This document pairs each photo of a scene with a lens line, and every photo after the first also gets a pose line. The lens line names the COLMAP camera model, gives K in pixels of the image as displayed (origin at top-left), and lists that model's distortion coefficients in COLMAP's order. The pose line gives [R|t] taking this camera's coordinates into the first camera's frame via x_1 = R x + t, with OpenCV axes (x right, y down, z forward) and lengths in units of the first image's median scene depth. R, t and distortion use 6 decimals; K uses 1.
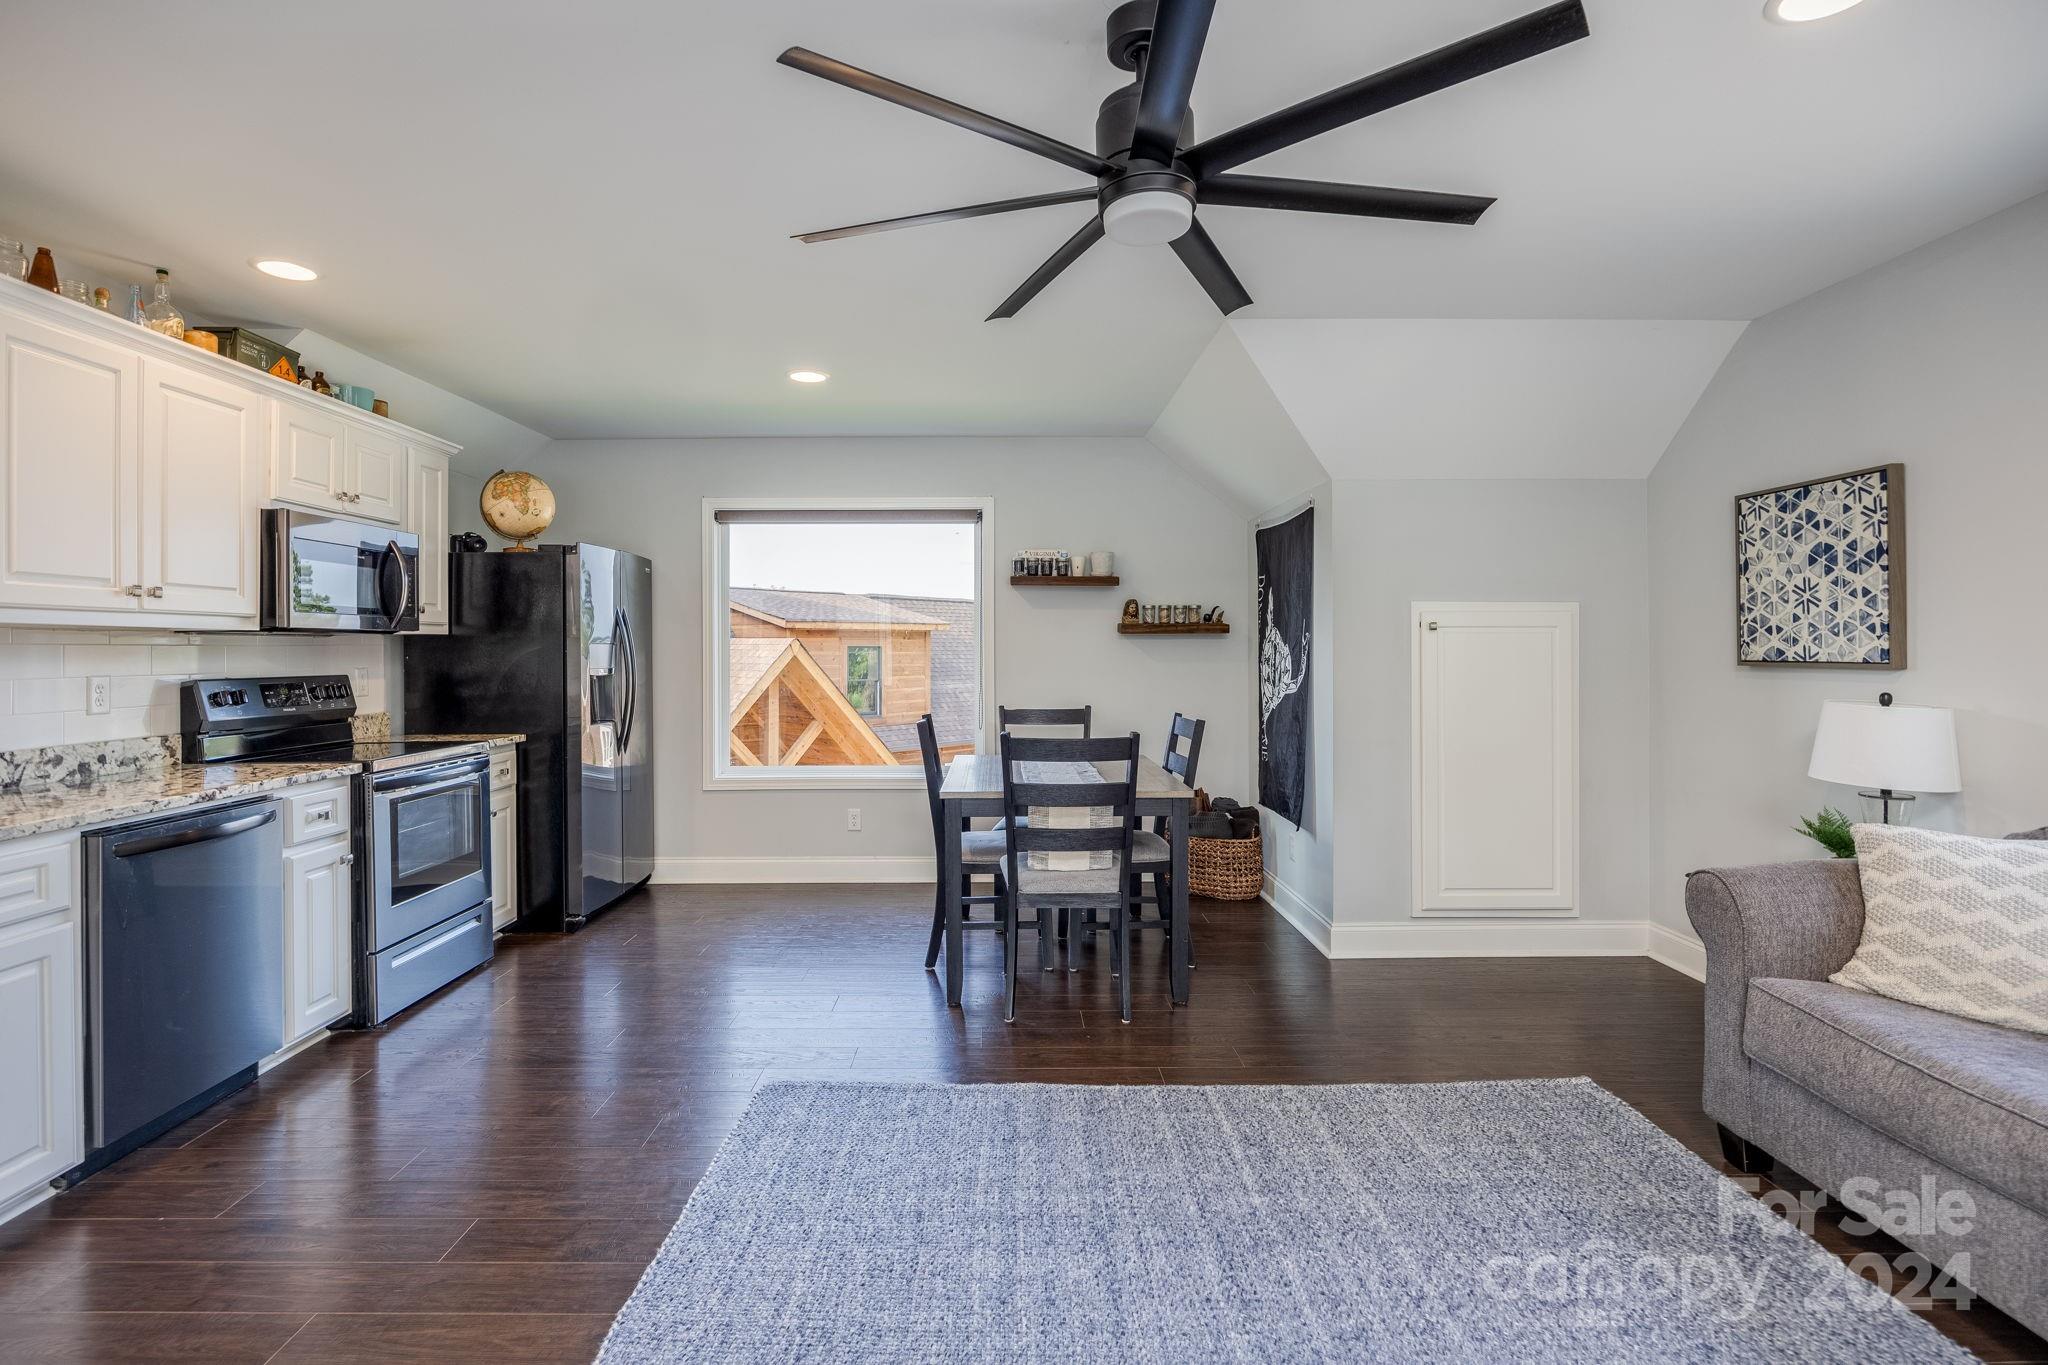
lens RADIAL K [[977.4, 0, 1016.2], [0, 977.4, 640.6], [0, 0, 1]] dist [-0.013688, 0.001338]
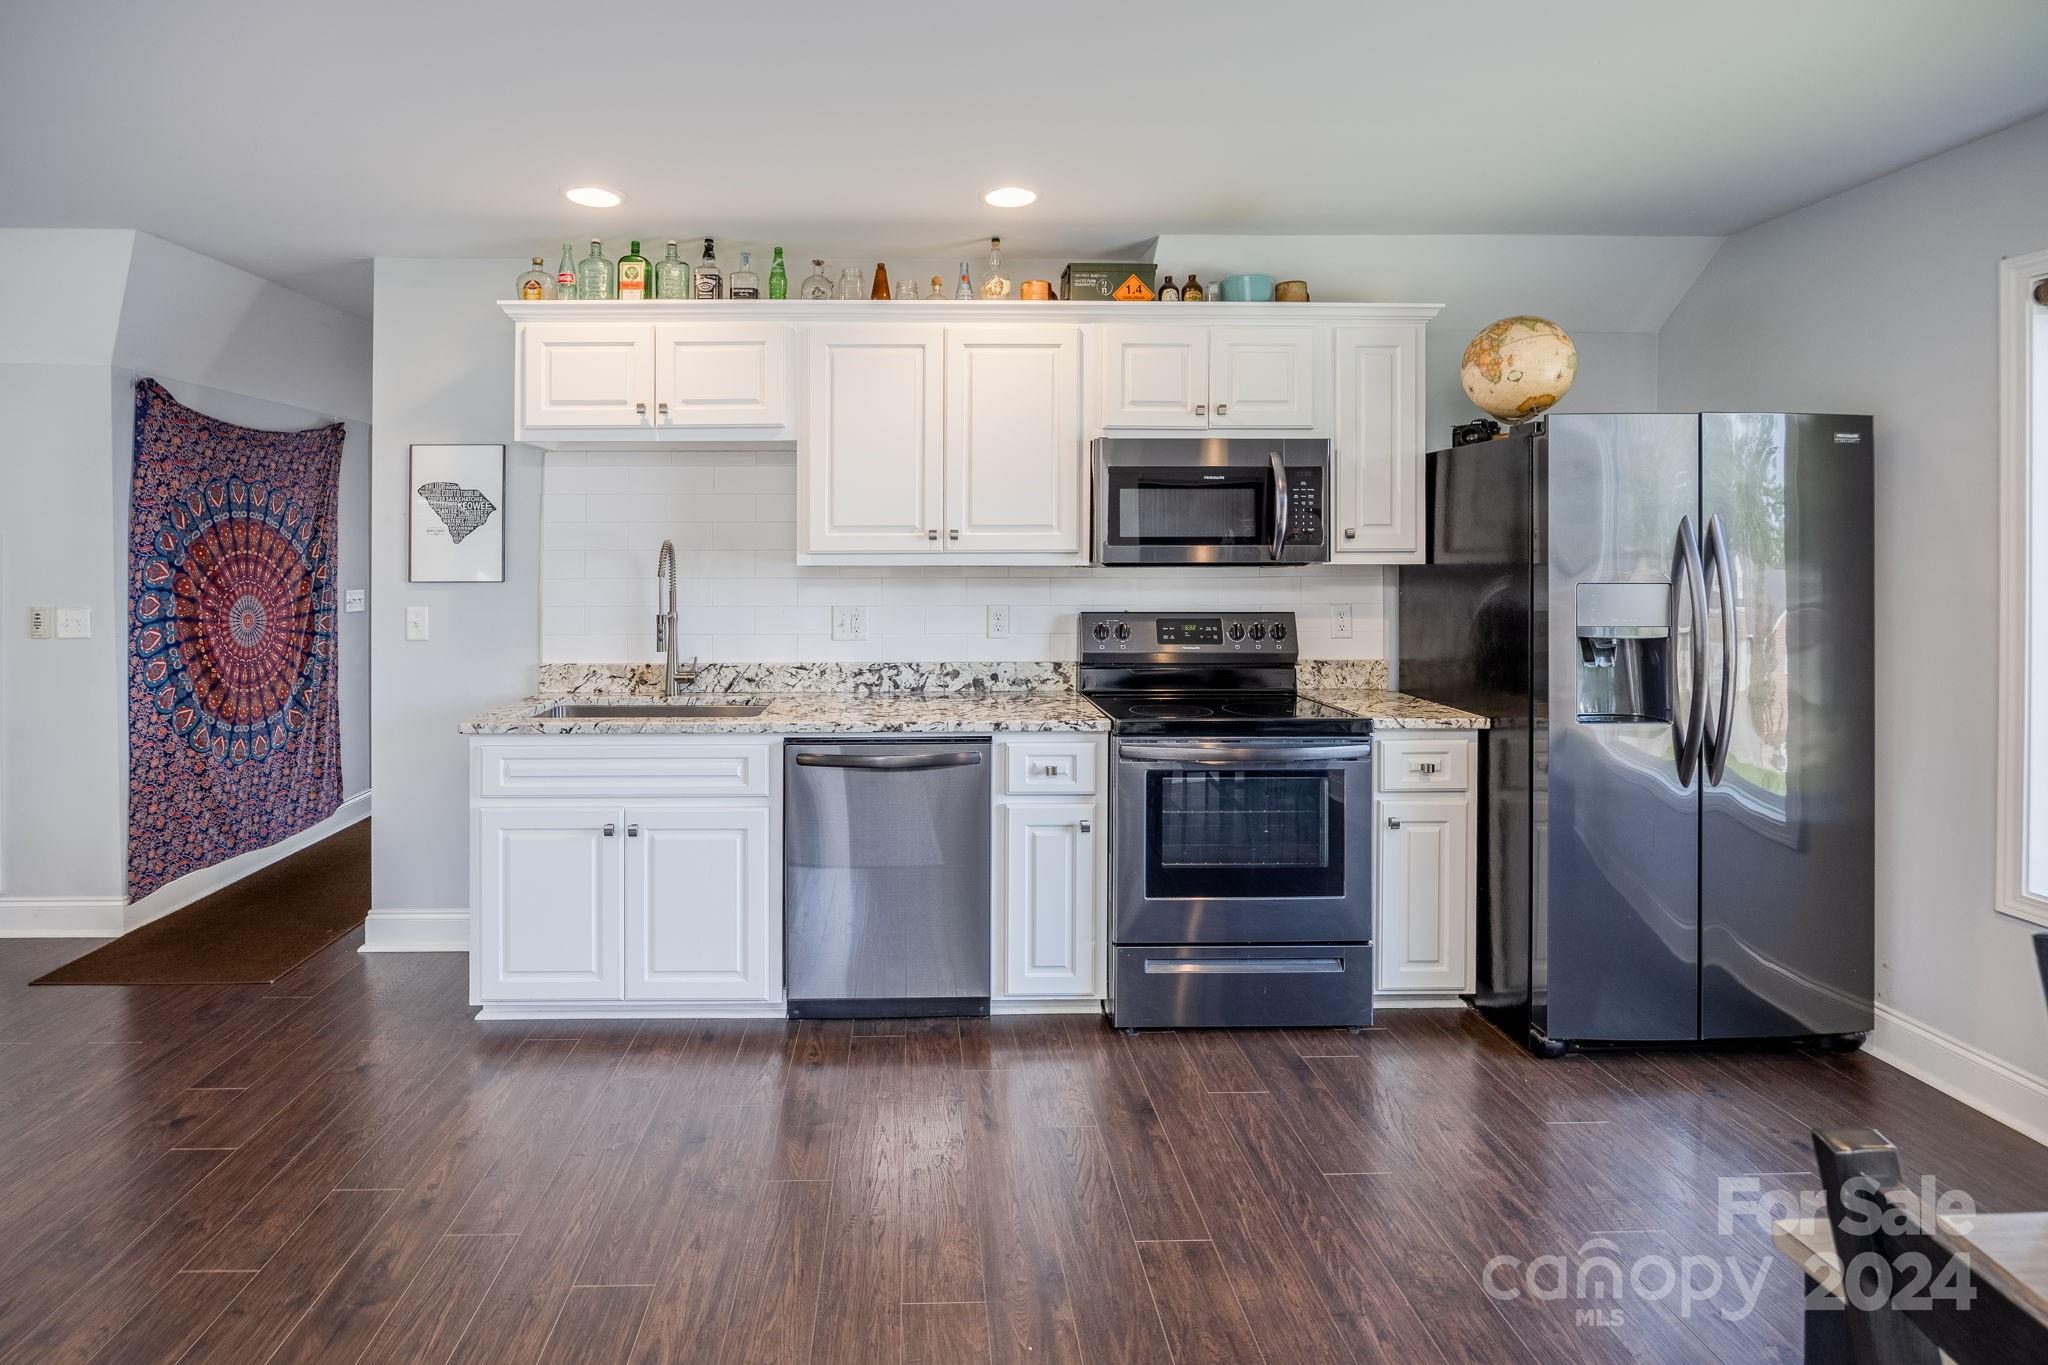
lens RADIAL K [[977.4, 0, 936.1], [0, 977.4, 539.1], [0, 0, 1]] dist [-0.013688, 0.001338]
pose [[0.006939, -0.005264, -0.999962, 0.191885], [0.011234, 0.999923, -0.005186, -0.032106], [0.999913, -0.011197, 0.006998, 0.792190]]
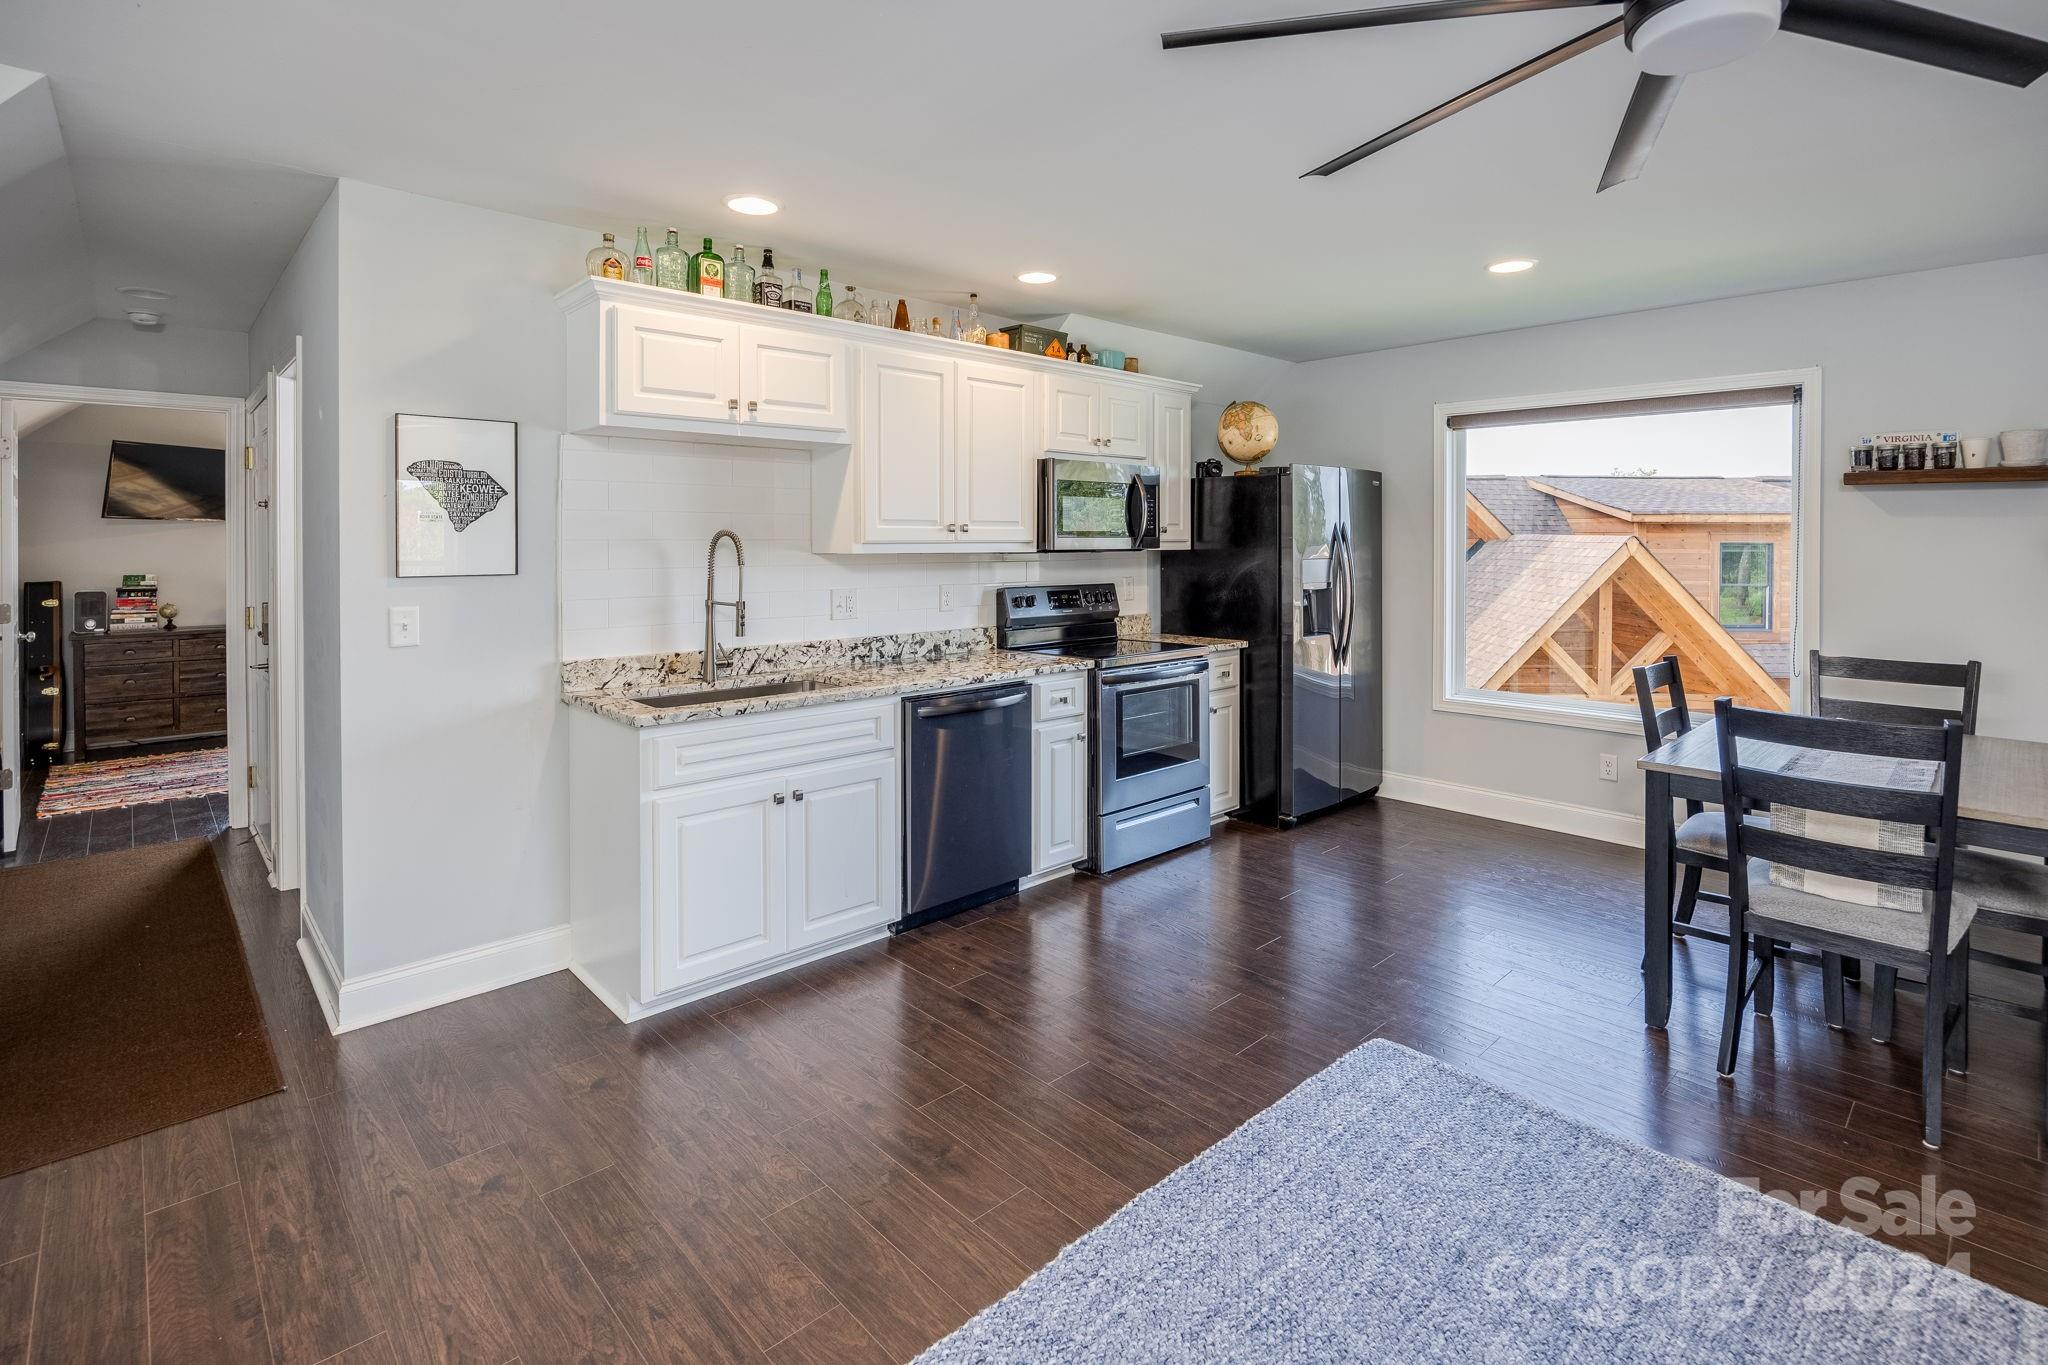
lens RADIAL K [[977.4, 0, 1016.6], [0, 977.4, 541.6], [0, 0, 1]] dist [-0.013688, 0.001338]
pose [[0.675917, 0.006392, -0.736950, 0.168077], [0.003346, 0.999925, 0.011742, -0.038333], [0.736970, -0.010402, 0.675845, 0.079955]]
